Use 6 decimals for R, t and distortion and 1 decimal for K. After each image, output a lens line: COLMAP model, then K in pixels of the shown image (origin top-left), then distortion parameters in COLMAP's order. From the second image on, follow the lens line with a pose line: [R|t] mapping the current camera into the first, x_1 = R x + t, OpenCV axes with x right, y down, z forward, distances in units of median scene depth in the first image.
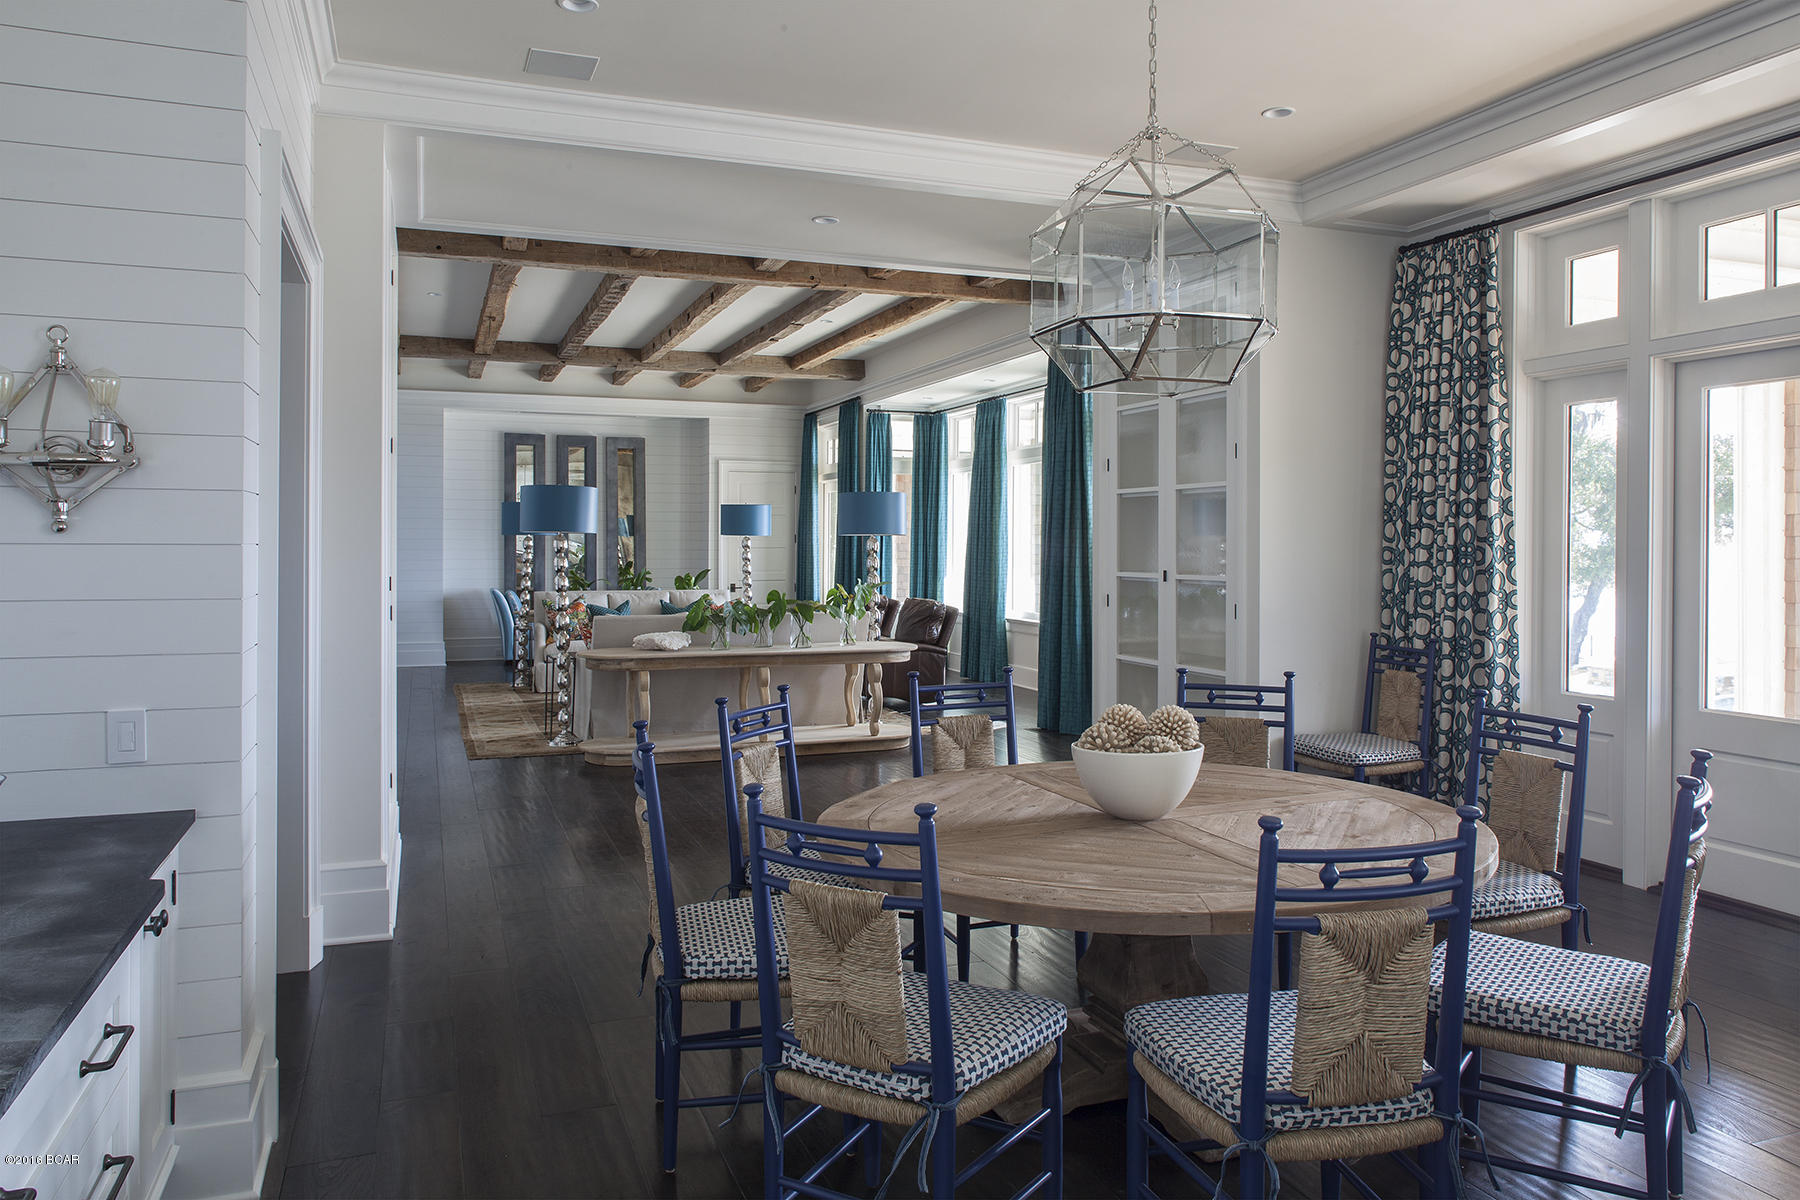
lens RADIAL K [[1276.6, 0, 900.2], [0, 1276.6, 492.1], [0, 0, 1]] dist [-0.047182, 0.056612]
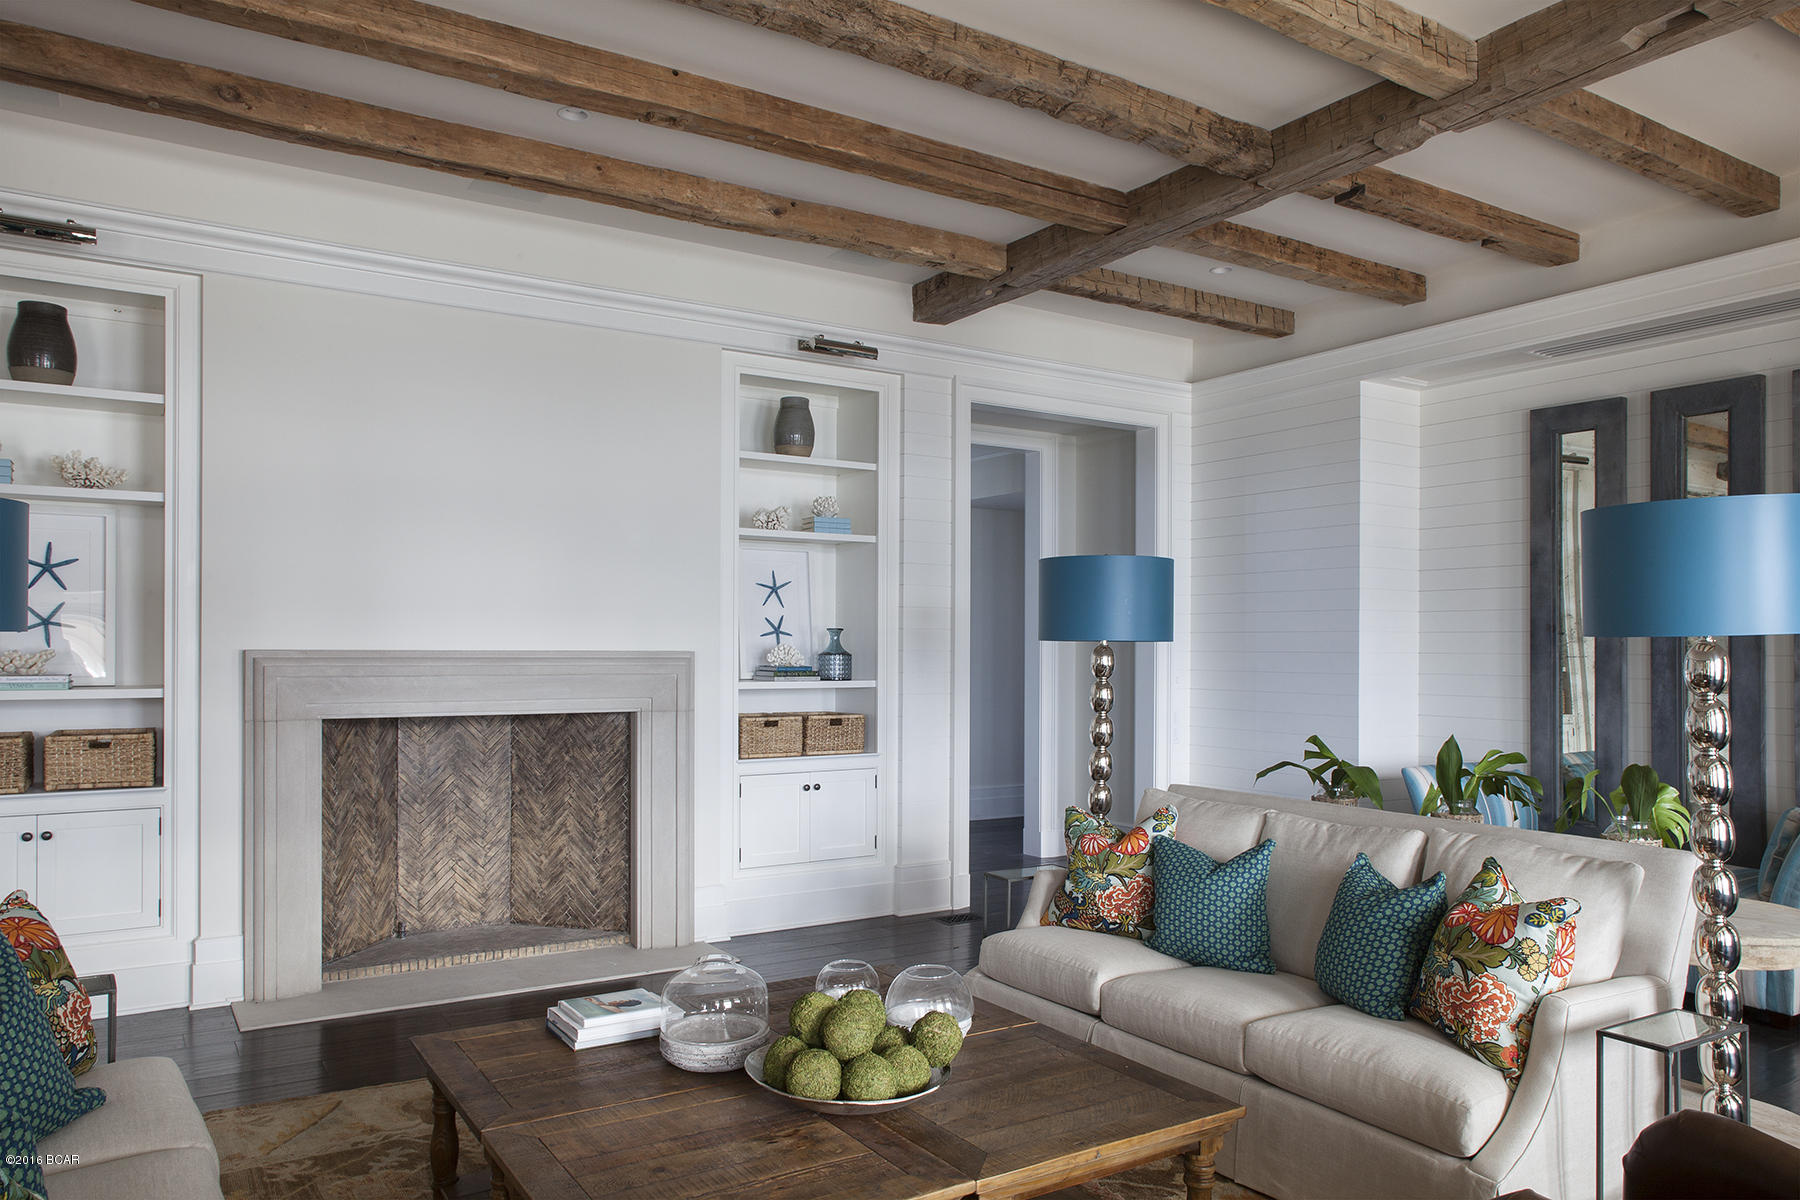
lens RADIAL K [[1232.8, 0, 899.8], [0, 1232.8, 640.1], [0, 0, 1]] dist [-0.050781, 0.039630]
pose [[0.205671, -0.007014, -0.978596, 0.059681], [0.032868, 0.999460, -0.000256, 0.028431], [0.978069, -0.032112, 0.205791, 0.771733]]
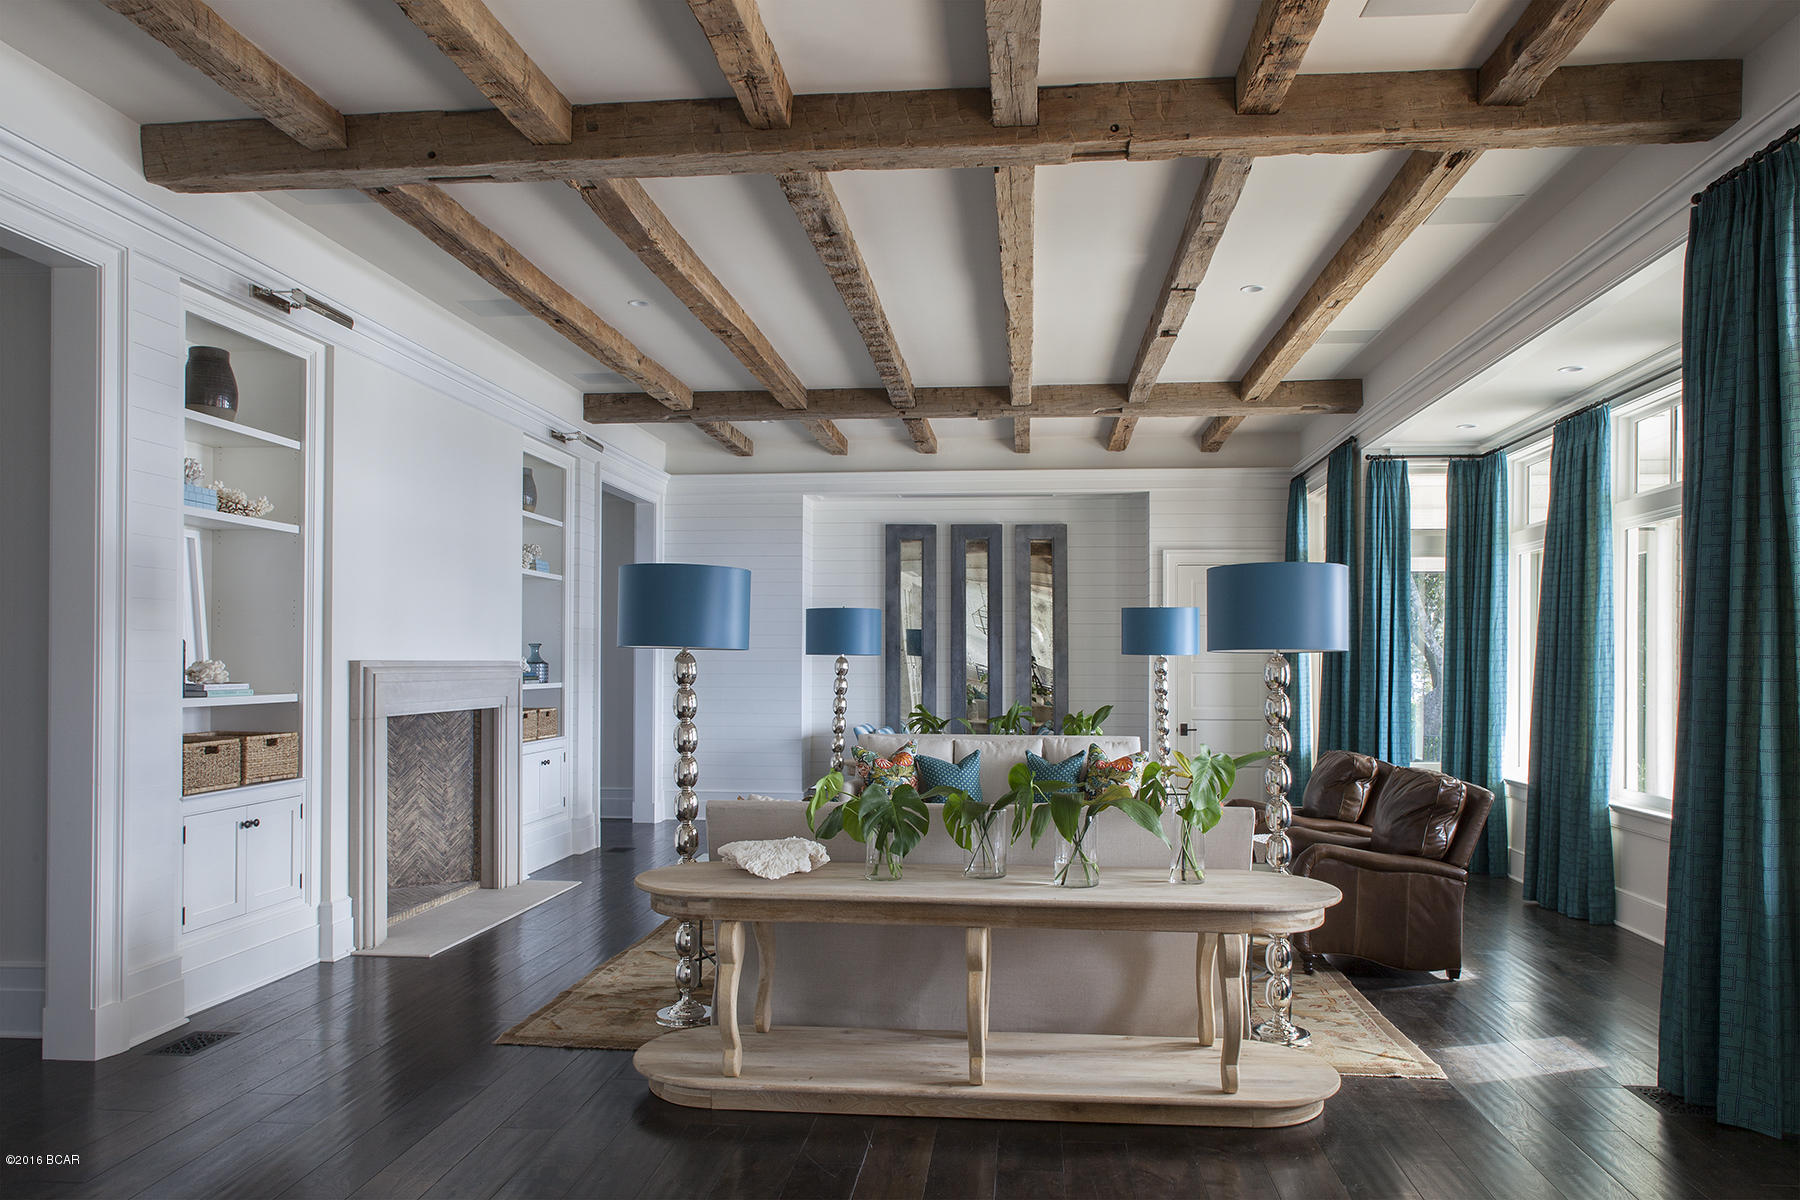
lens RADIAL K [[1285.6, 0, 905.0], [0, 1285.6, 641.7], [0, 0, 1]] dist [0.000012, 0.001418]
pose [[0.900873, -0.005545, -0.434048, 0.044390], [0.014717, 0.999734, 0.017775, 0.012700], [0.433834, -0.022402, 0.900714, 0.325146]]
